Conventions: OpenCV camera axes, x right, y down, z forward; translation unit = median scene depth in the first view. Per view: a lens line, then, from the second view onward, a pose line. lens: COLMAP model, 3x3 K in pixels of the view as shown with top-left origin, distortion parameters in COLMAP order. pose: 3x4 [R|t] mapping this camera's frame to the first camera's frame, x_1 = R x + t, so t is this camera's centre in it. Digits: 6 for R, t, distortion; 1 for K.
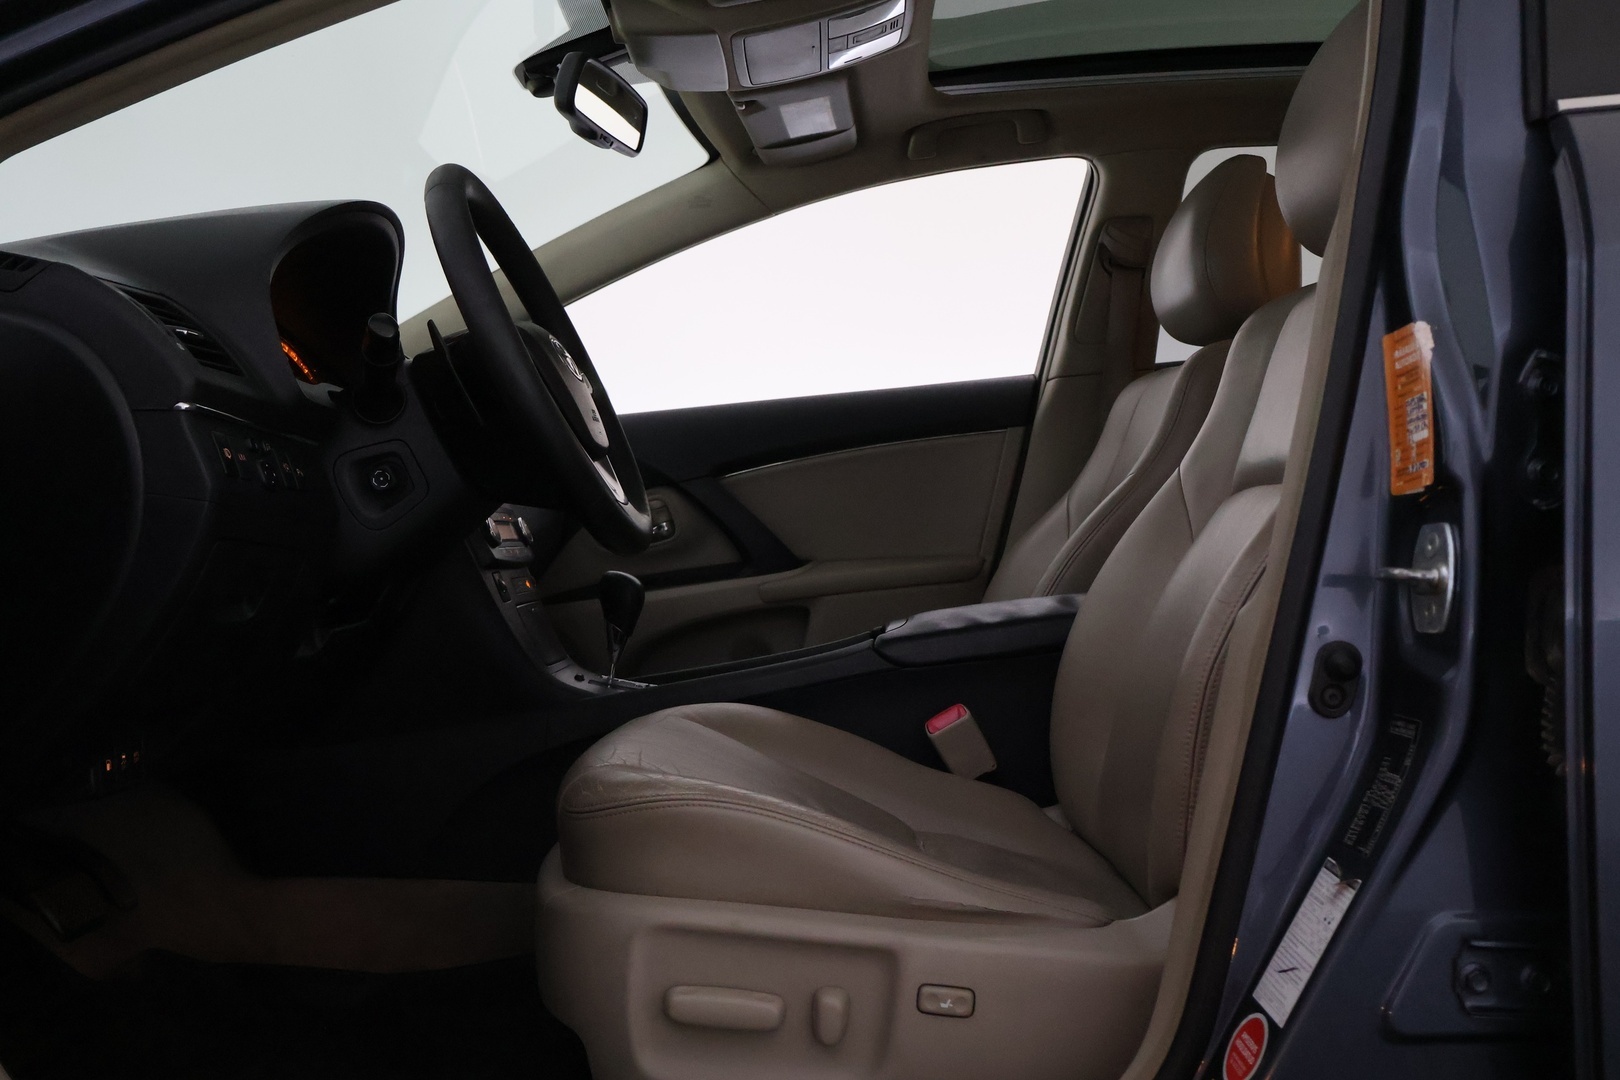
lens RADIAL K [[1549.1, 0, 808.9], [0, 1549.1, 543.0], [0, 0, 1]] dist [0.033008, 0.000000]
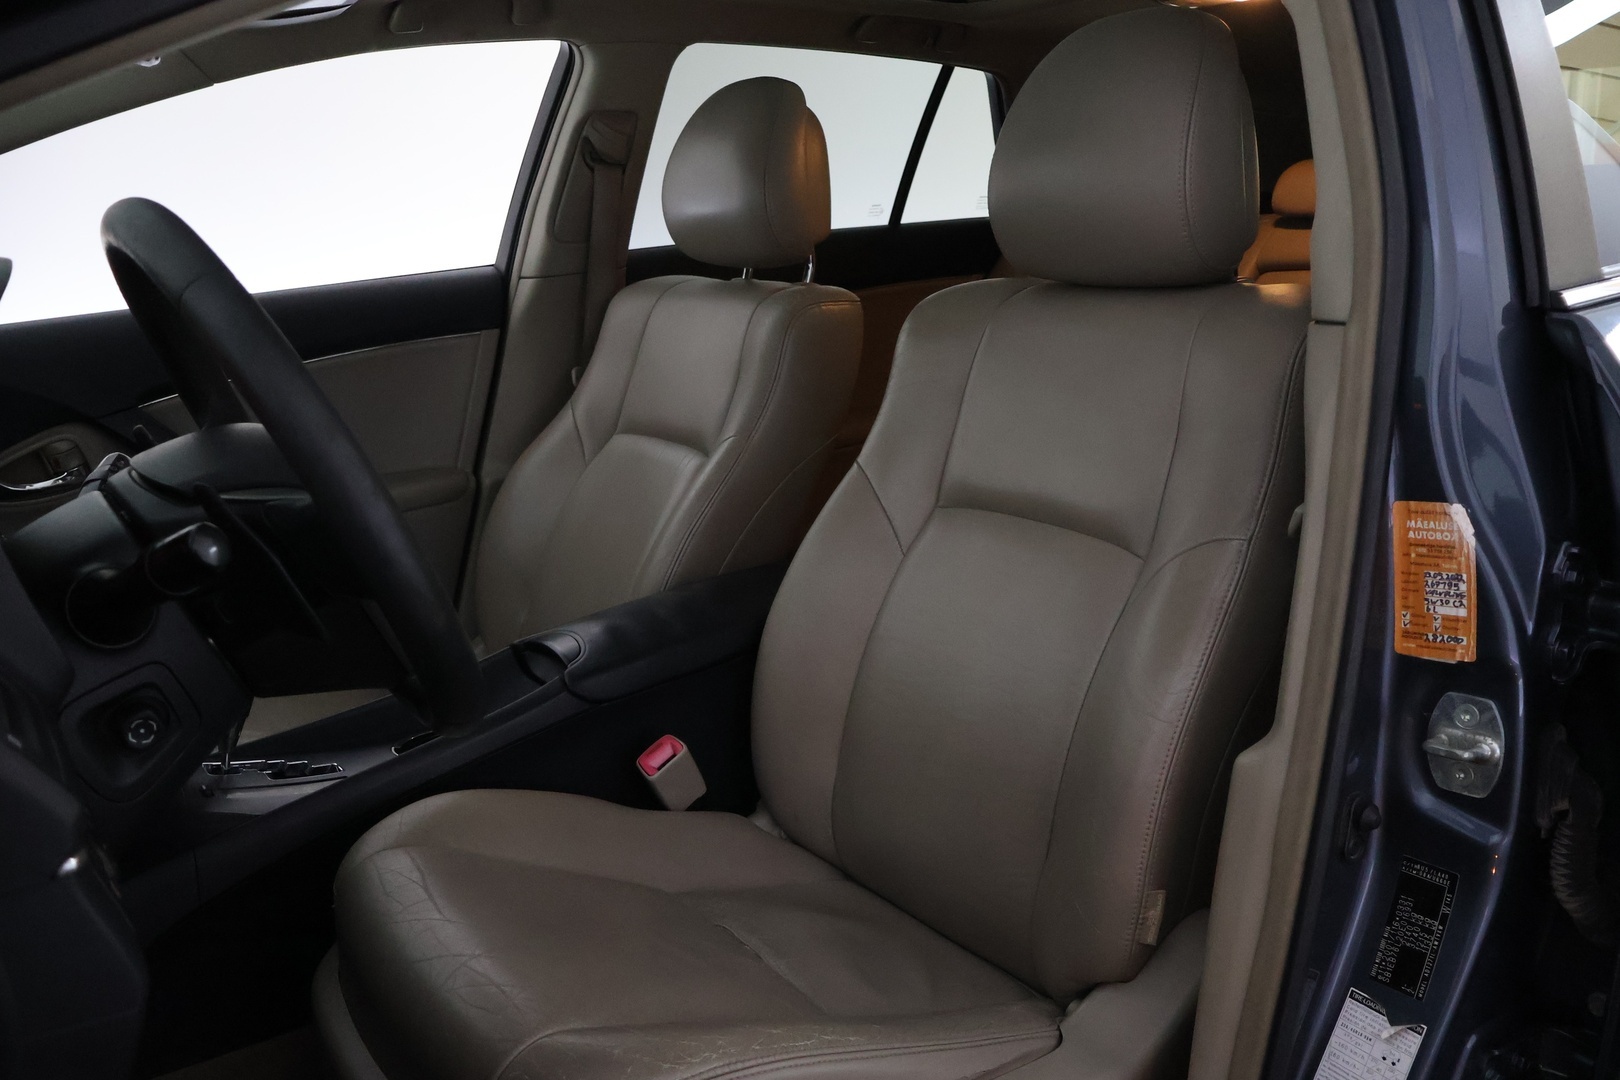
lens RADIAL K [[1373.4, 0, 812.3], [0, 1373.4, 535.4], [0, 0, 1]] dist [-0.016586, 0.010707]
pose [[0.807097, -0.135633, 0.574628, -0.307641], [0.006785, 0.975322, 0.220682, -0.206313], [-0.590379, -0.174213, 0.788100, 0.331948]]
